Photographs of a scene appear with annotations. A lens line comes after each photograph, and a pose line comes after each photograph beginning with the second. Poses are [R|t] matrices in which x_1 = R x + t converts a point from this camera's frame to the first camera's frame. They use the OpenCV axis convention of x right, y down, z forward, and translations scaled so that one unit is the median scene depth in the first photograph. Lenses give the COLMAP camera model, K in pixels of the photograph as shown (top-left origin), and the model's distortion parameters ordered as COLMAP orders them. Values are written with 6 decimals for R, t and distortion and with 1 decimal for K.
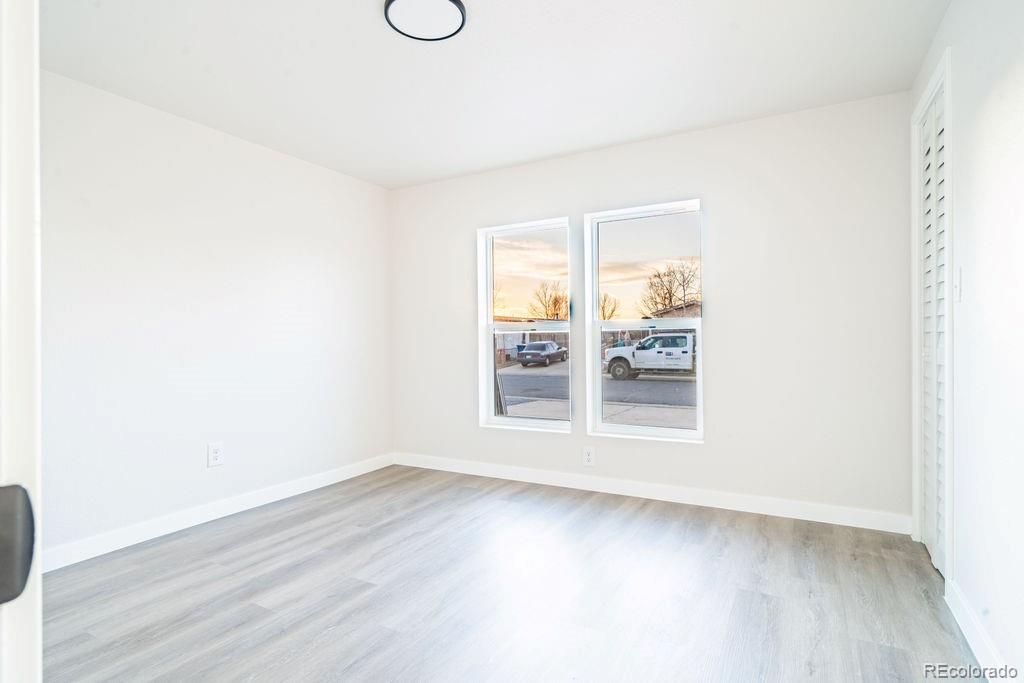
lens RADIAL K [[520.0, 0, 512.8], [0, 520.0, 340.5], [0, 0, 1]] dist [-0.001498, -0.000199]
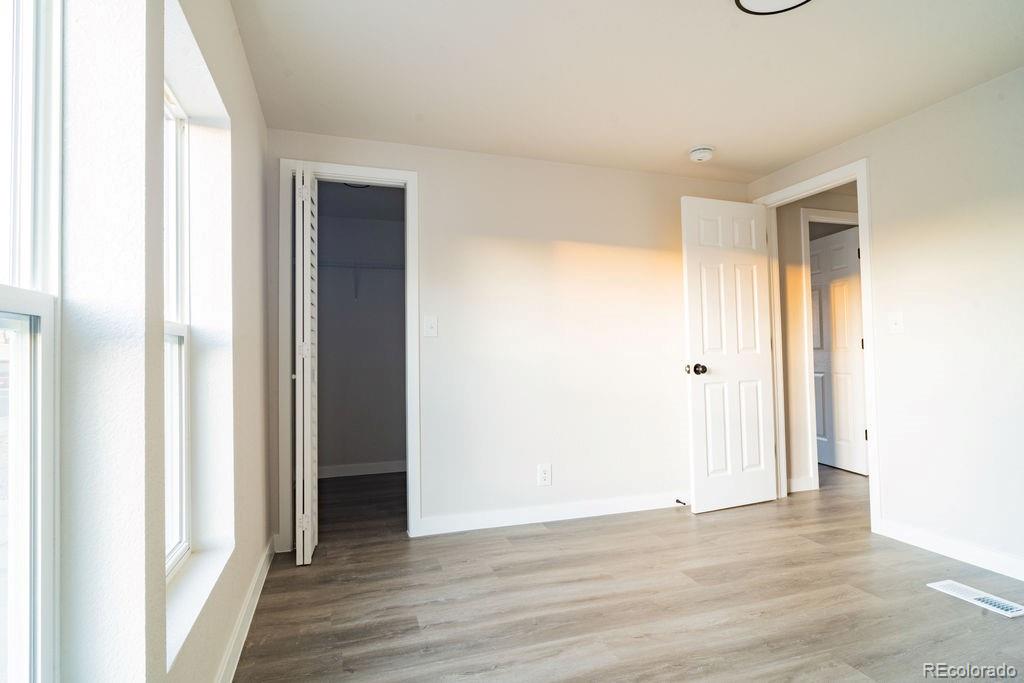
lens RADIAL K [[520.0, 0, 512.8], [0, 520.0, 340.5], [0, 0, 1]] dist [-0.001498, -0.000199]
pose [[-0.736570, 0.035090, 0.675451, -0.286583], [0.017520, 0.999308, -0.032809, -0.001724], [-0.676135, -0.012332, -0.736675, 1.422977]]
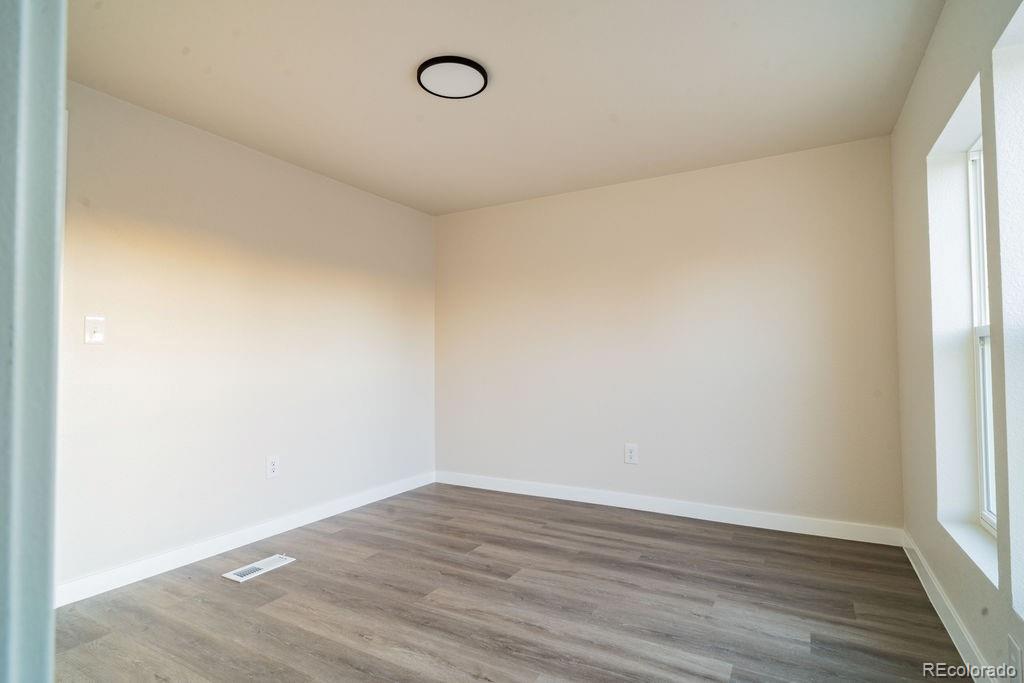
lens RADIAL K [[520.0, 0, 512.8], [0, 520.0, 340.5], [0, 0, 1]] dist [-0.001498, -0.000199]
pose [[-0.005789, -0.025877, -0.999648, 0.708990], [0.004555, 0.999654, -0.025904, -0.014614], [0.999973, -0.004703, -0.005669, 0.826149]]
